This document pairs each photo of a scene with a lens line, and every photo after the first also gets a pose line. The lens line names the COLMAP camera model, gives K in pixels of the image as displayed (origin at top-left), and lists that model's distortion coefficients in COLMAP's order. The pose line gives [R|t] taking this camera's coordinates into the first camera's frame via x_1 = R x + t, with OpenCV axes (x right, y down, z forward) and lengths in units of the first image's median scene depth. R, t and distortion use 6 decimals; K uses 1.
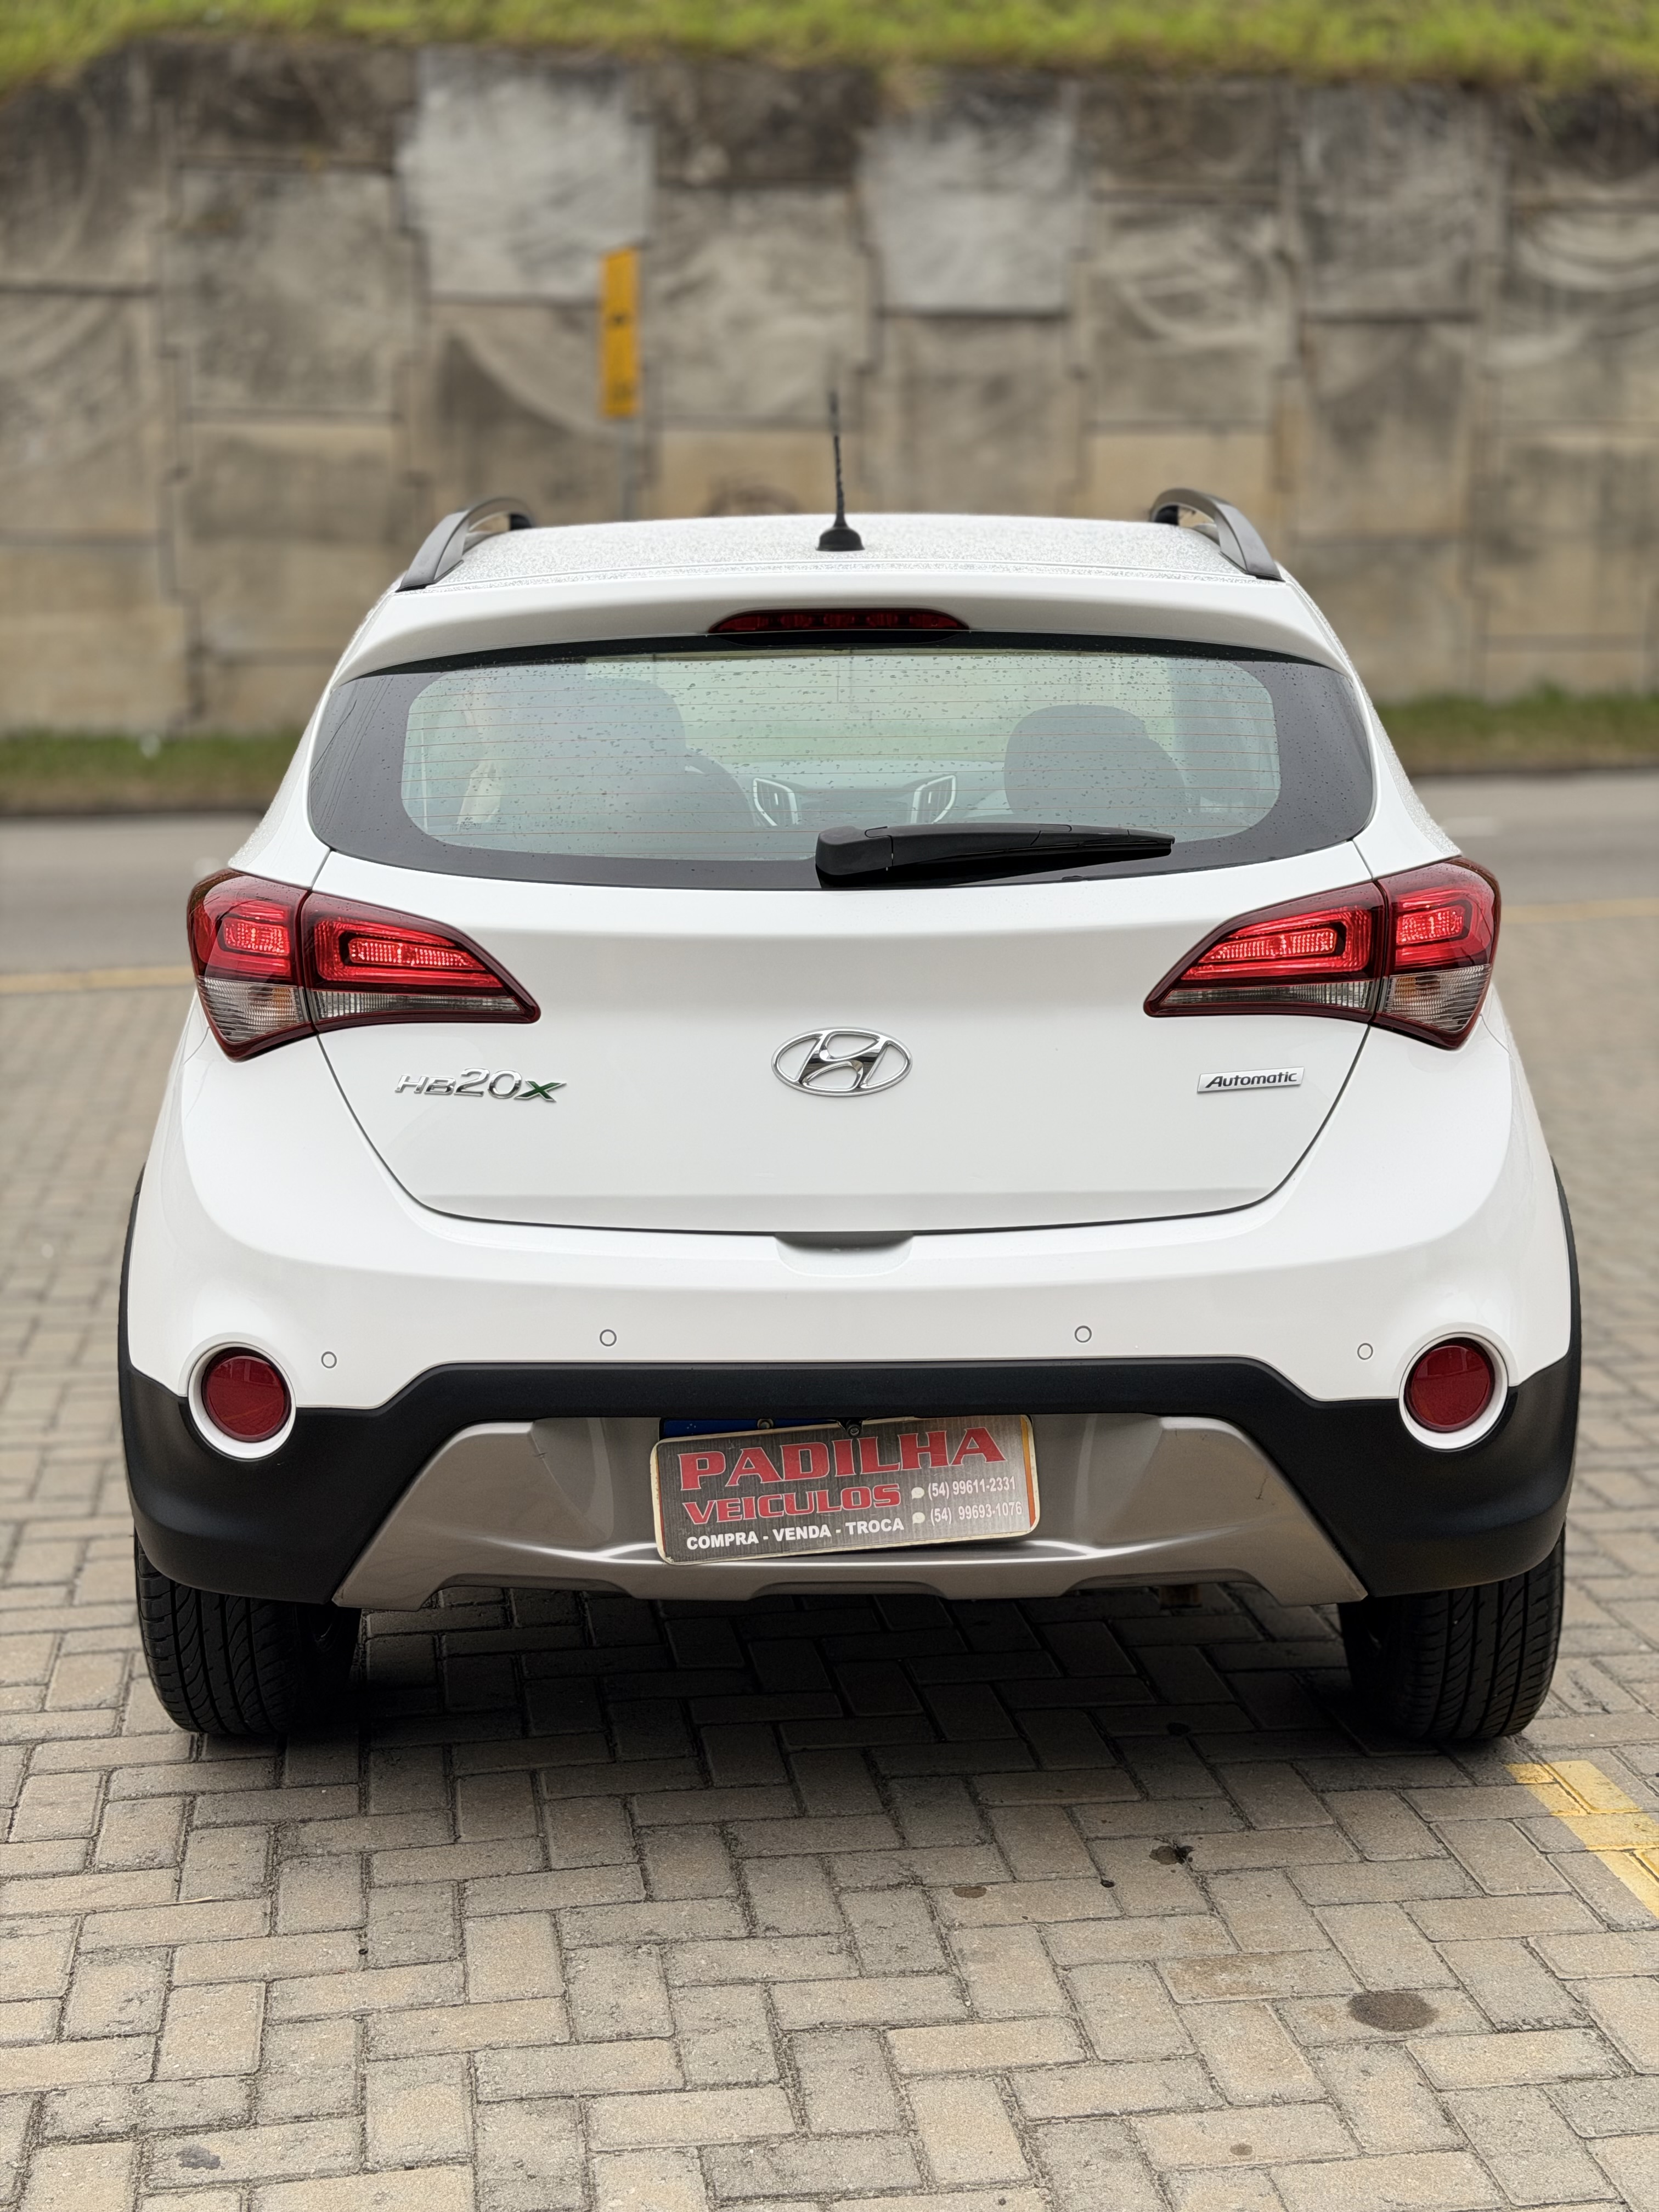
lens RADIAL K [[3084.8, 0, 829.9], [0, 3084.8, 1096.1], [0, 0, 1]] dist [0.091645, 0.000000]
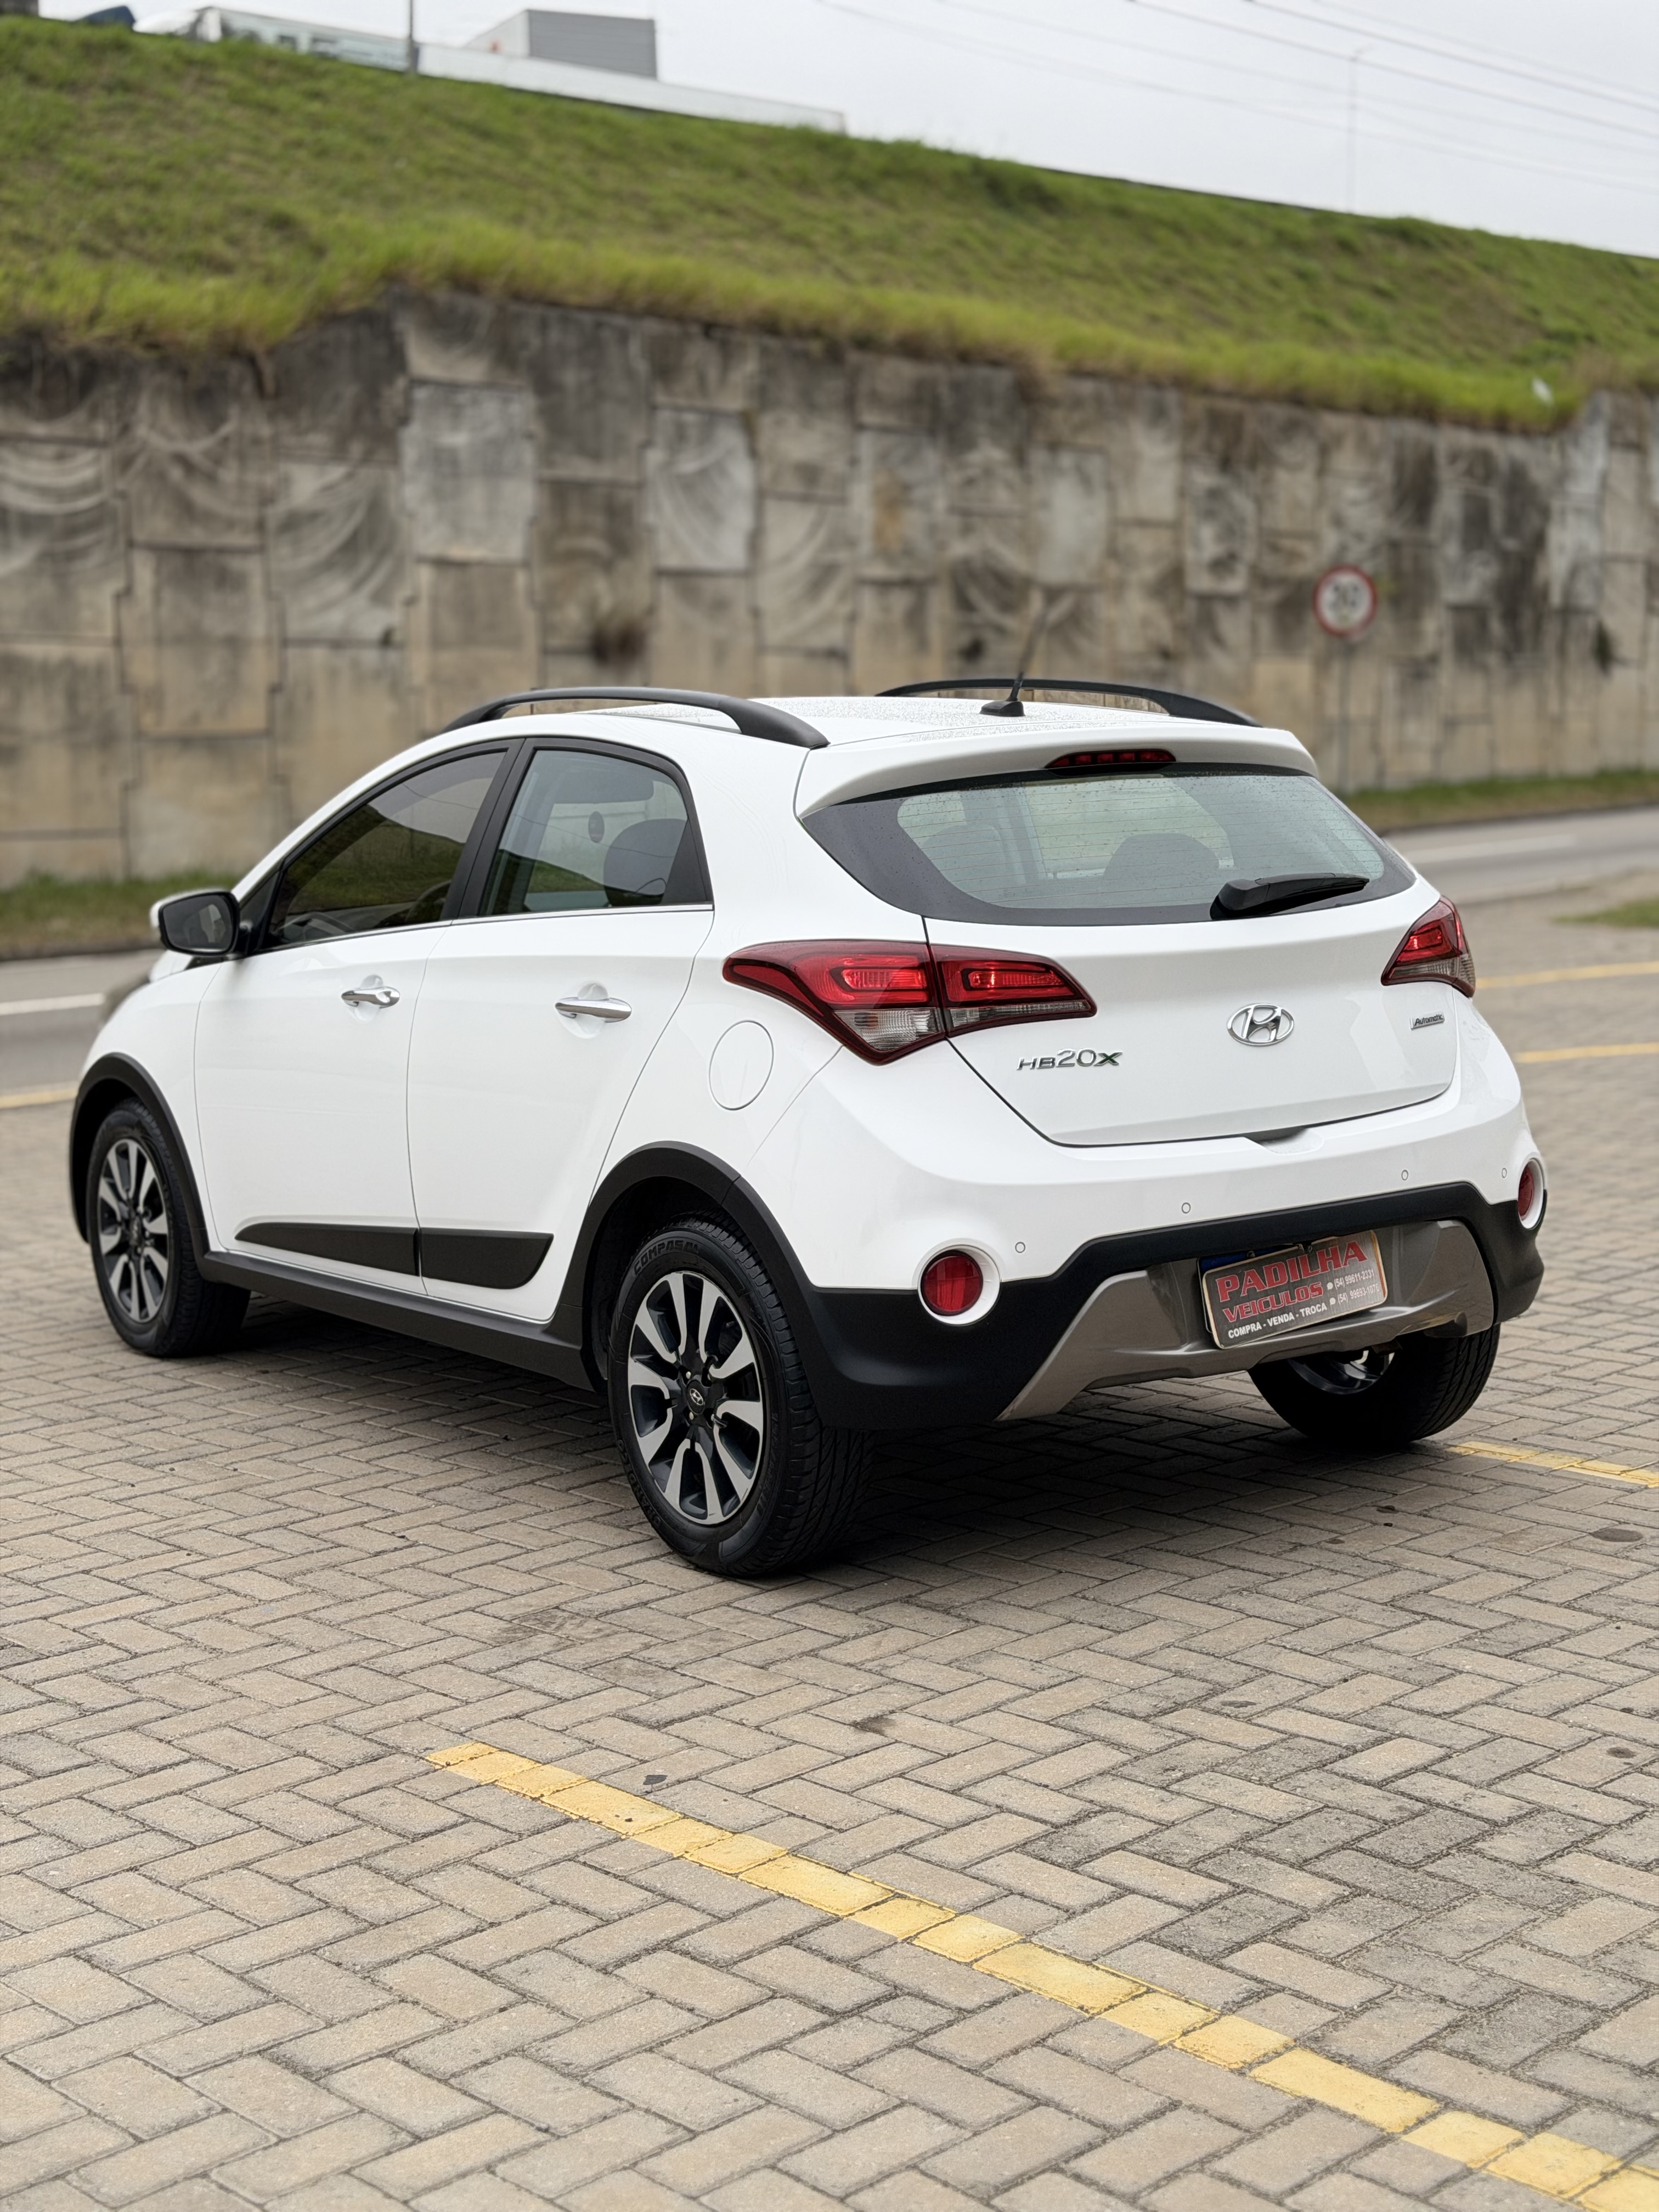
lens RADIAL K [[3084.8, 0, 828.2], [0, 3084.8, 1117.6], [0, 0, 1]] dist [0.091645, 0.000000]
pose [[0.814837, -0.086702, 0.573169, -1.094259], [0.120482, 0.992490, -0.021149, 0.043346], [-0.567031, 0.086289, 0.819164, -0.180995]]
